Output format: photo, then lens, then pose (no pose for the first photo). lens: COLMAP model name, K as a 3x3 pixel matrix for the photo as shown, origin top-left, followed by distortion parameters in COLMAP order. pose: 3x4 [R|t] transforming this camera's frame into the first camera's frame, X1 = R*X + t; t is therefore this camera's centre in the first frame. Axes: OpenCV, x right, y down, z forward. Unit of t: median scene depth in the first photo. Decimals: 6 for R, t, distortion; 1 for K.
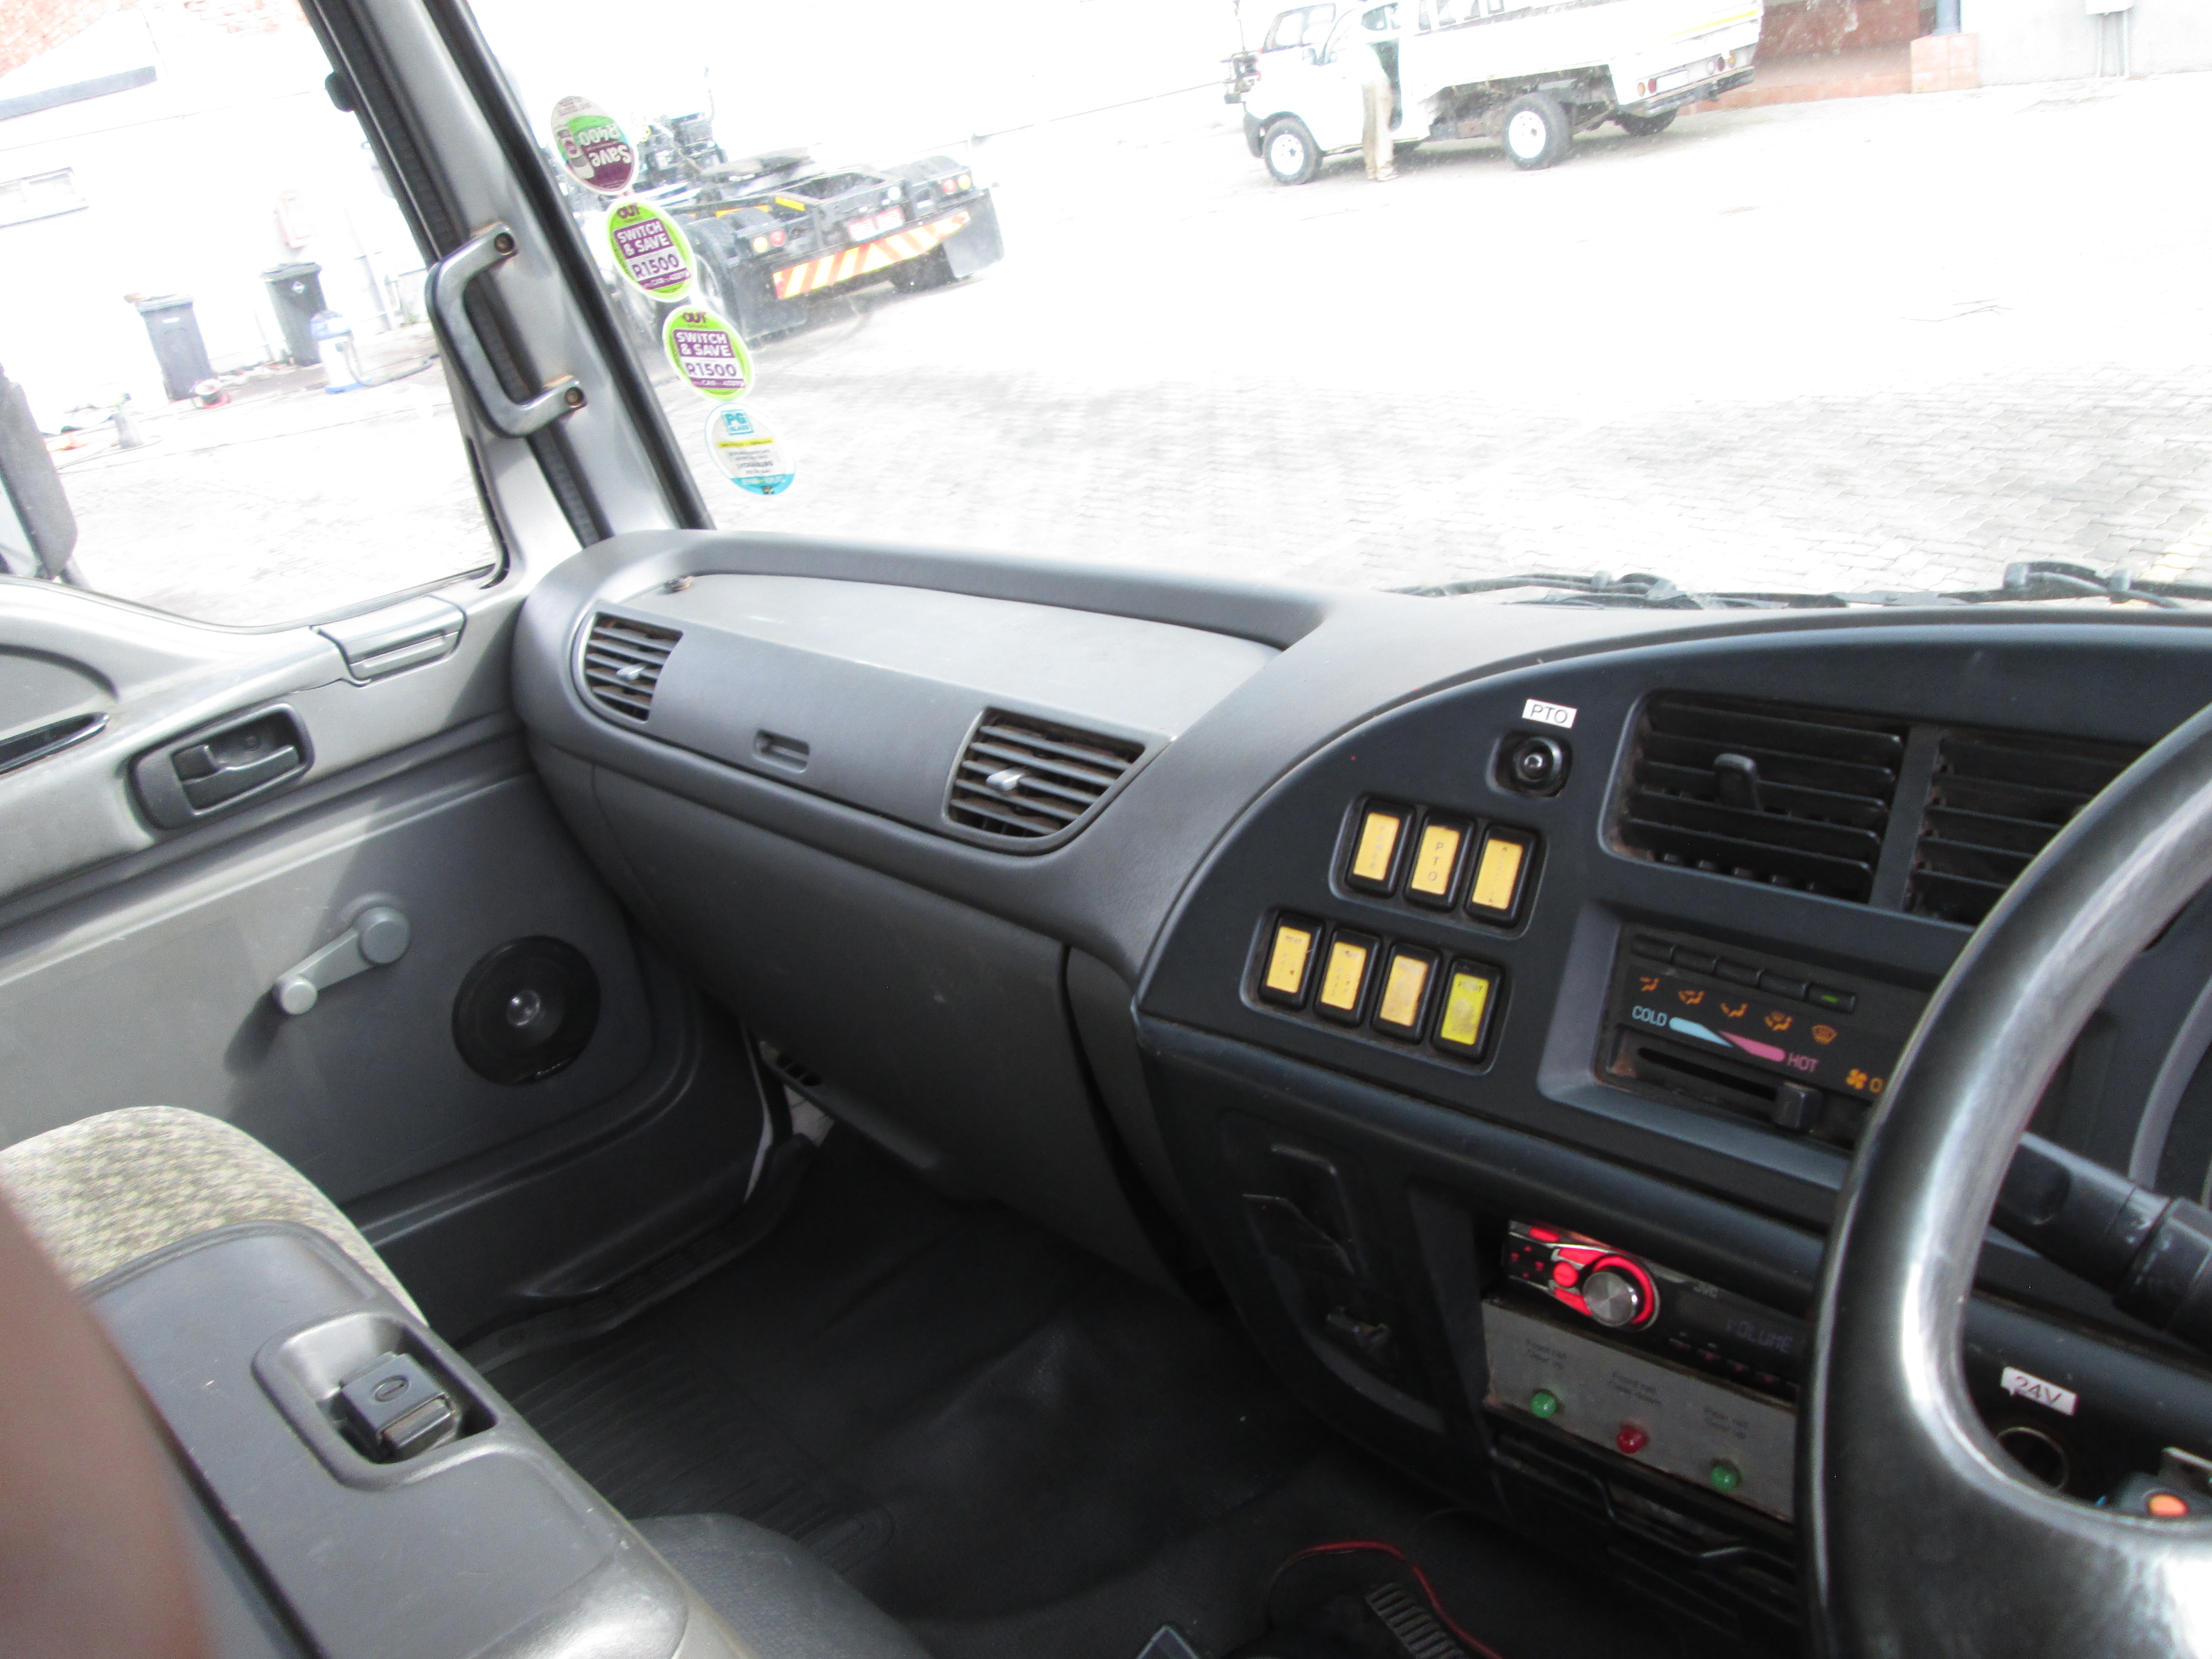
lens RADIAL K [[1827.0, 0, 1106.0], [0, 1827.0, 829.5], [0, 0, 1]] dist [-0.045439, 0.035327]
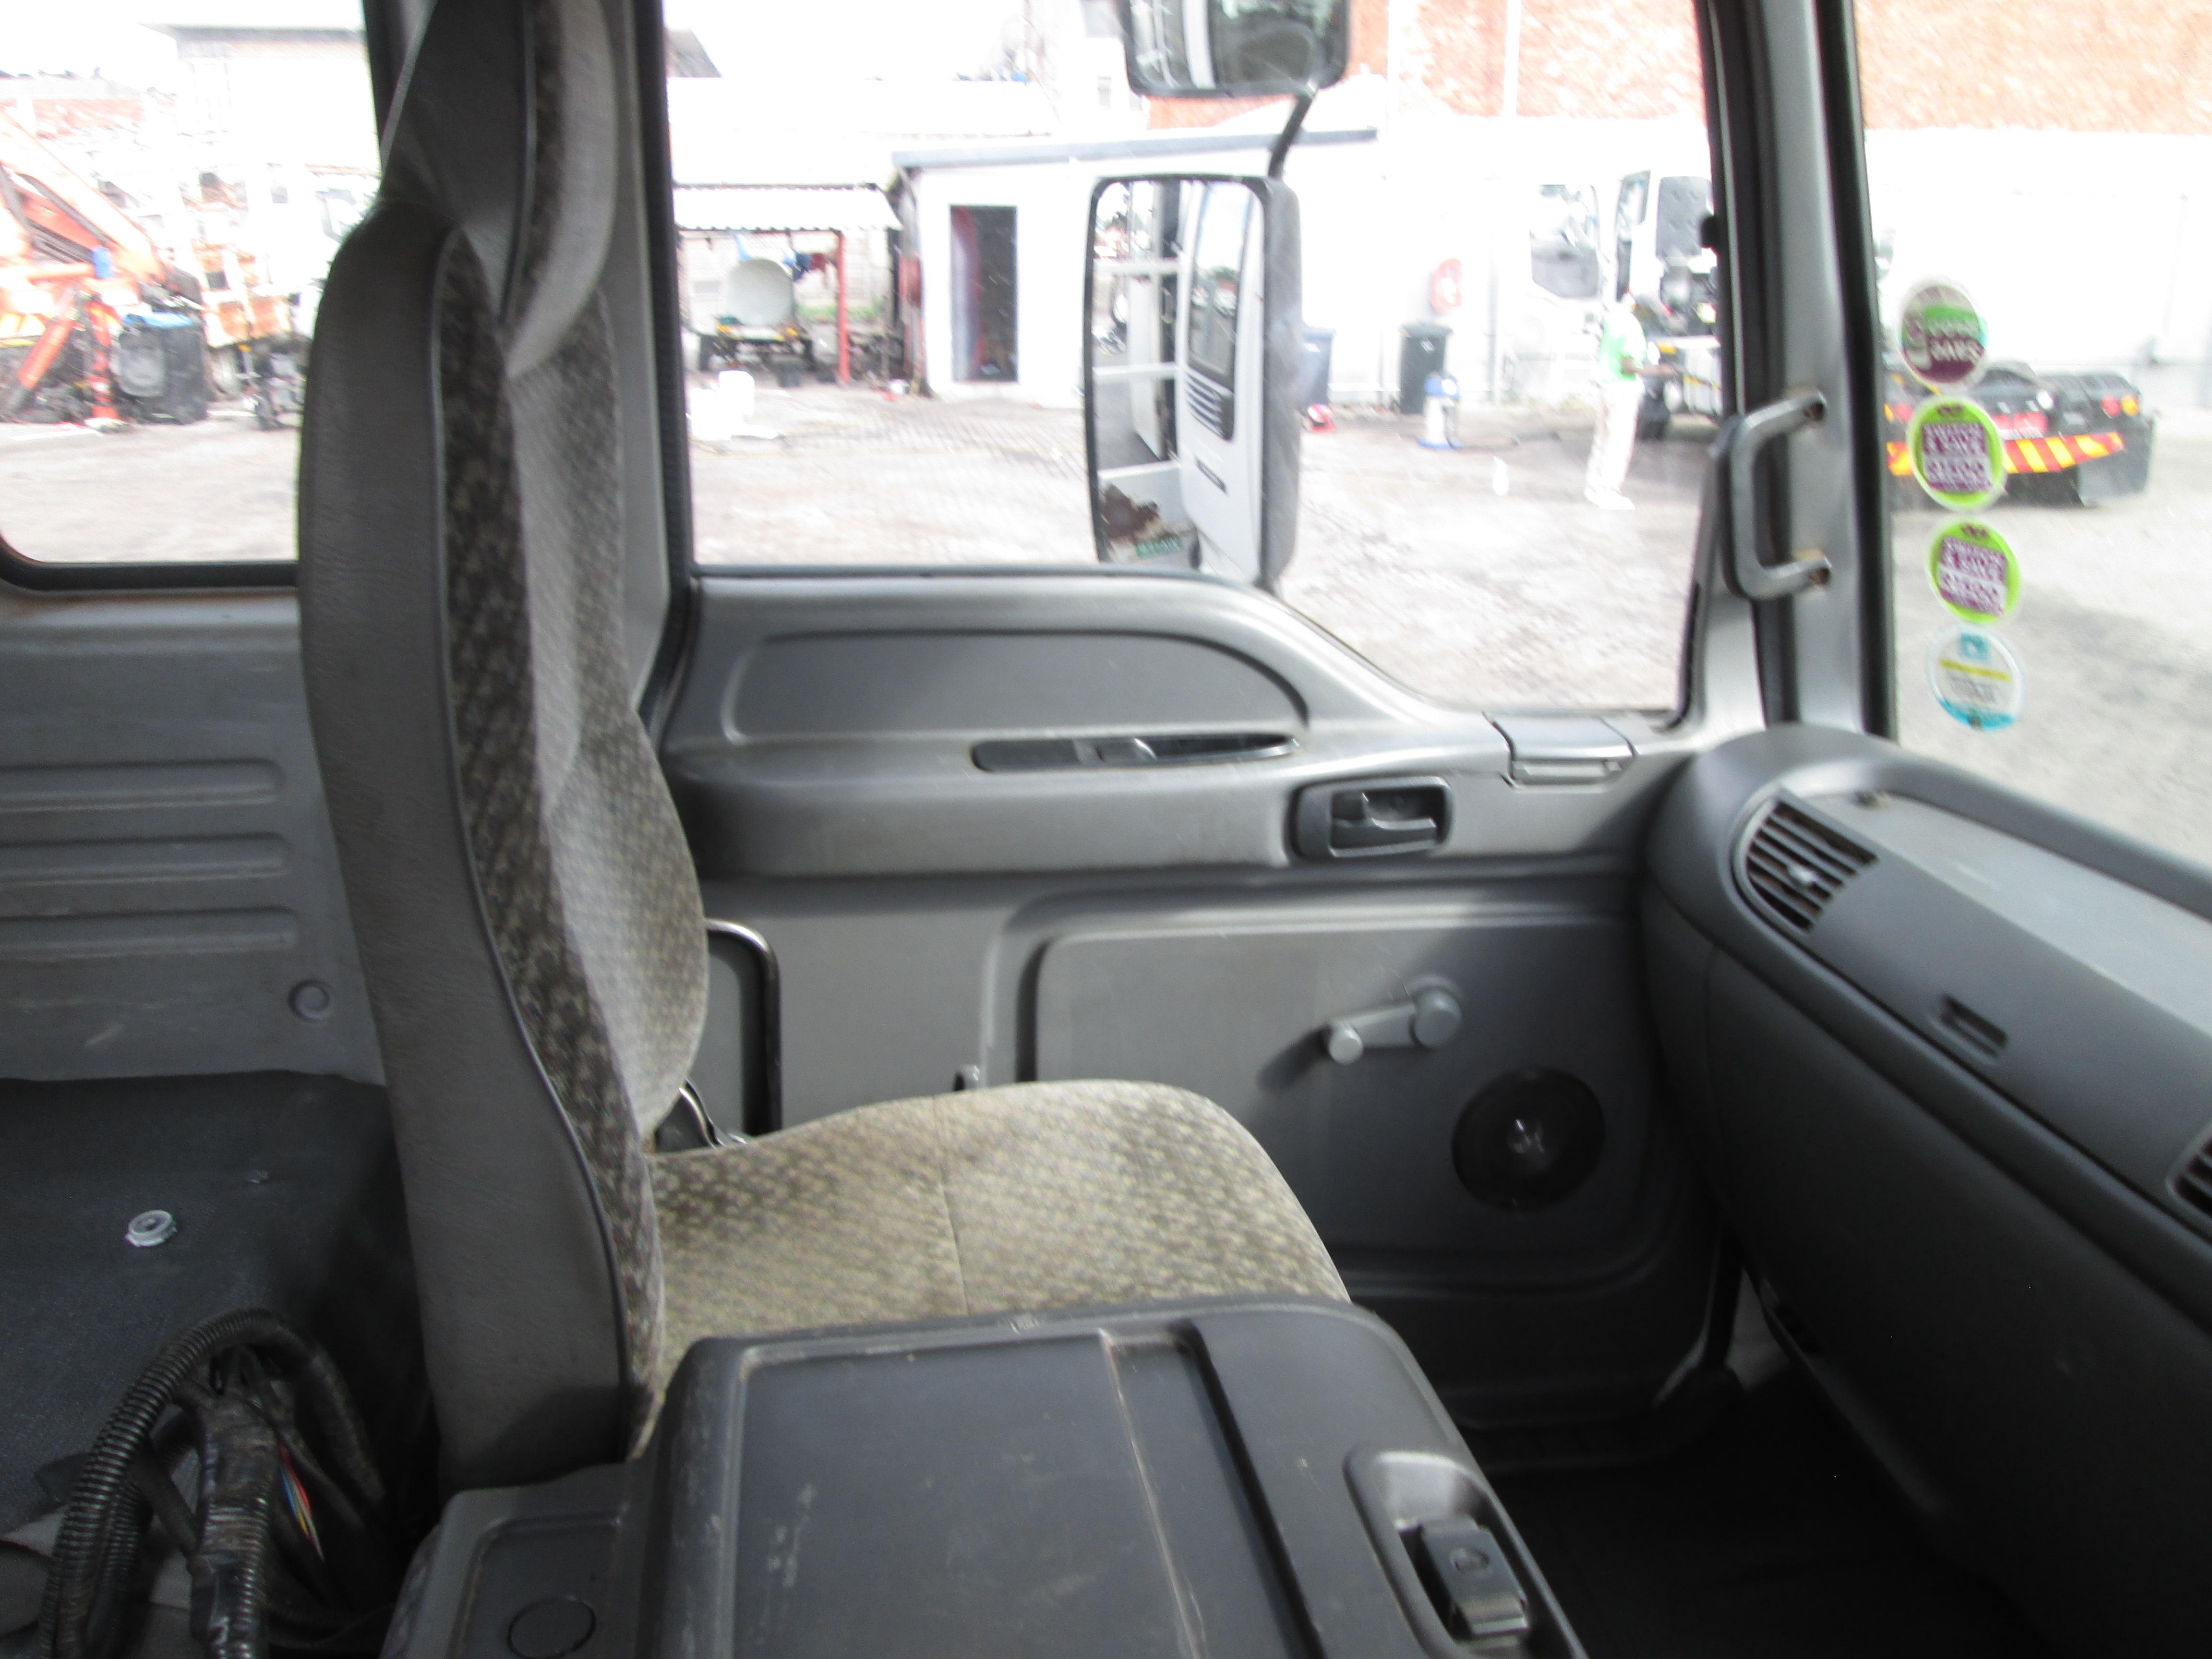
lens RADIAL K [[1801.9, 0, 1102.9], [0, 1801.9, 820.0], [0, 0, 1]] dist [-0.039281, 0.006007]
pose [[0.831309, 0.335722, -0.442963, -0.148874], [-0.359265, 0.932665, 0.032635, -0.011767], [0.424092, 0.132011, 0.895946, 0.004523]]
